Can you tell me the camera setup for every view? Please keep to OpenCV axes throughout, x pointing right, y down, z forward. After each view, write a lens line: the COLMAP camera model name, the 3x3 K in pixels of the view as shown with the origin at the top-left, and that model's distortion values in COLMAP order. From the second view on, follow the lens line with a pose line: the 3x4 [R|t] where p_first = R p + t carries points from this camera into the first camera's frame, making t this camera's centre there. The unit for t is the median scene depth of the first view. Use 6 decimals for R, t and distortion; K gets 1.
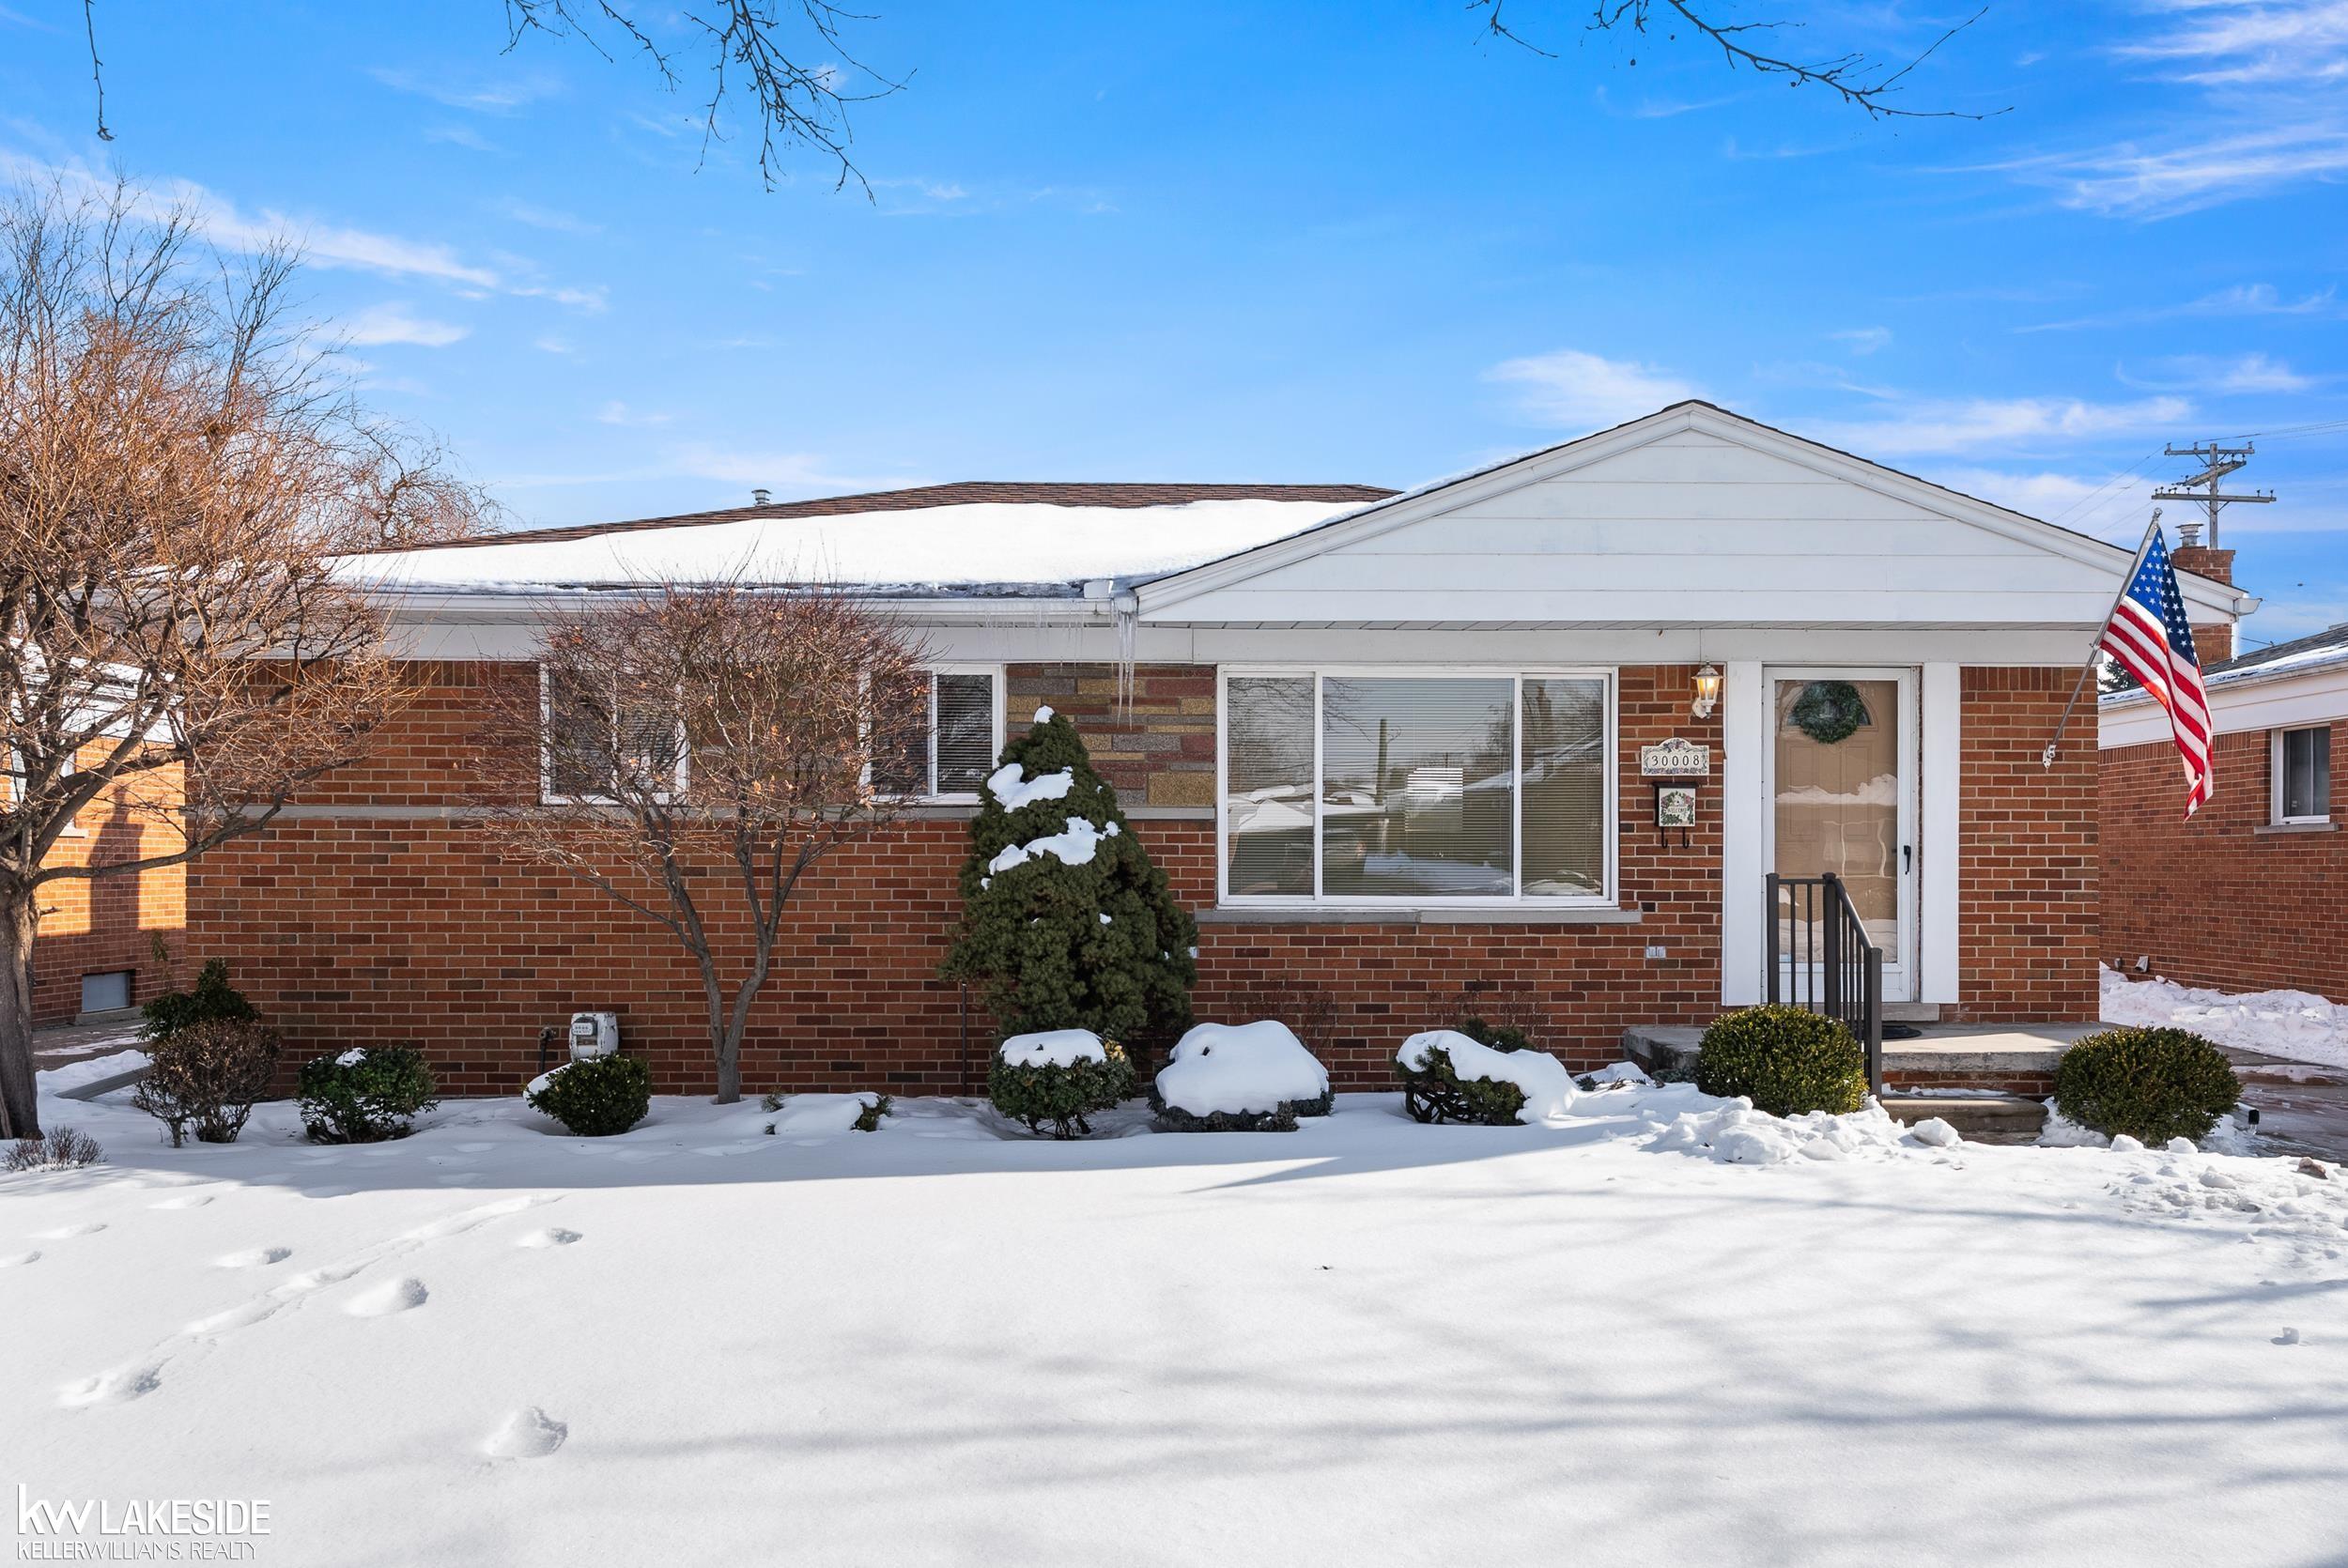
lens RADIAL K [[1782.0, 0, 1181.9], [0, 1782.0, 857.1], [0, 0, 1]] dist [0.006995, 0.000506]
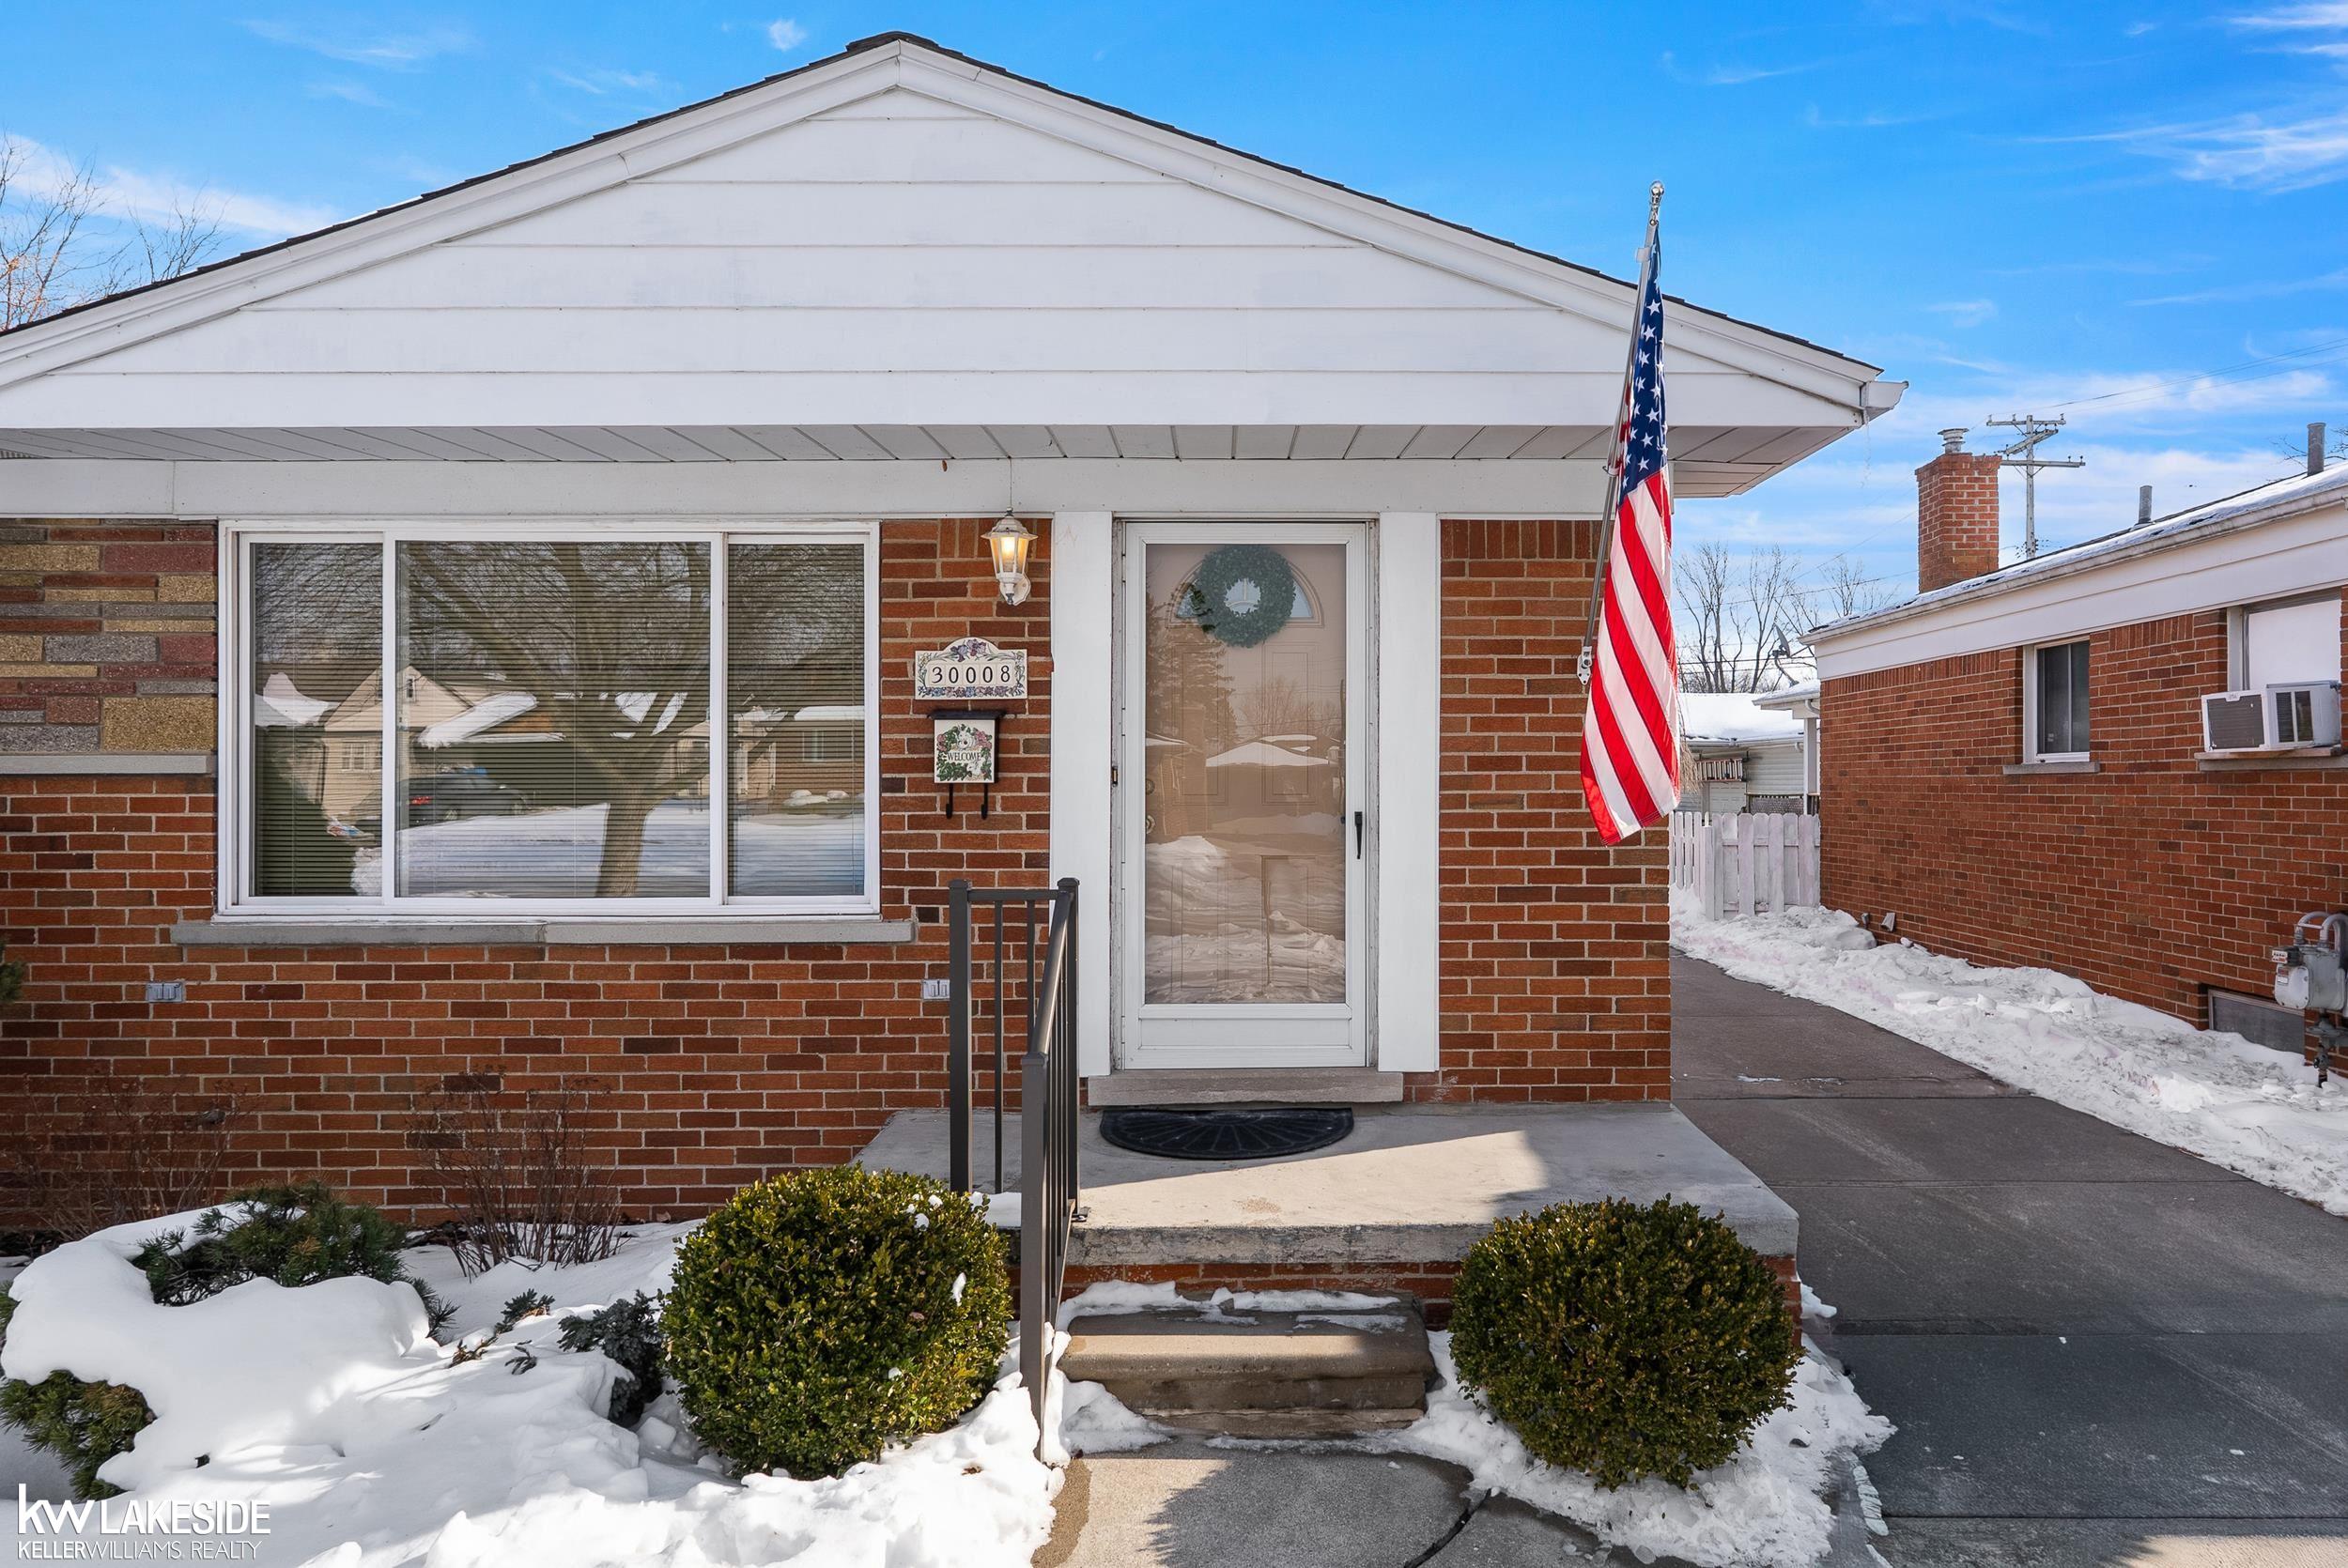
lens RADIAL K [[1361.1, 0, 1259.8], [0, 1361.1, 767.9], [0, 0, 1]] dist [-0.002248, 0.000228]
pose [[0.999958, -0.003453, -0.008508, 0.380792], [0.003400, 0.999975, -0.006190, -0.019071], [0.008529, 0.006161, 0.999945, 0.537467]]
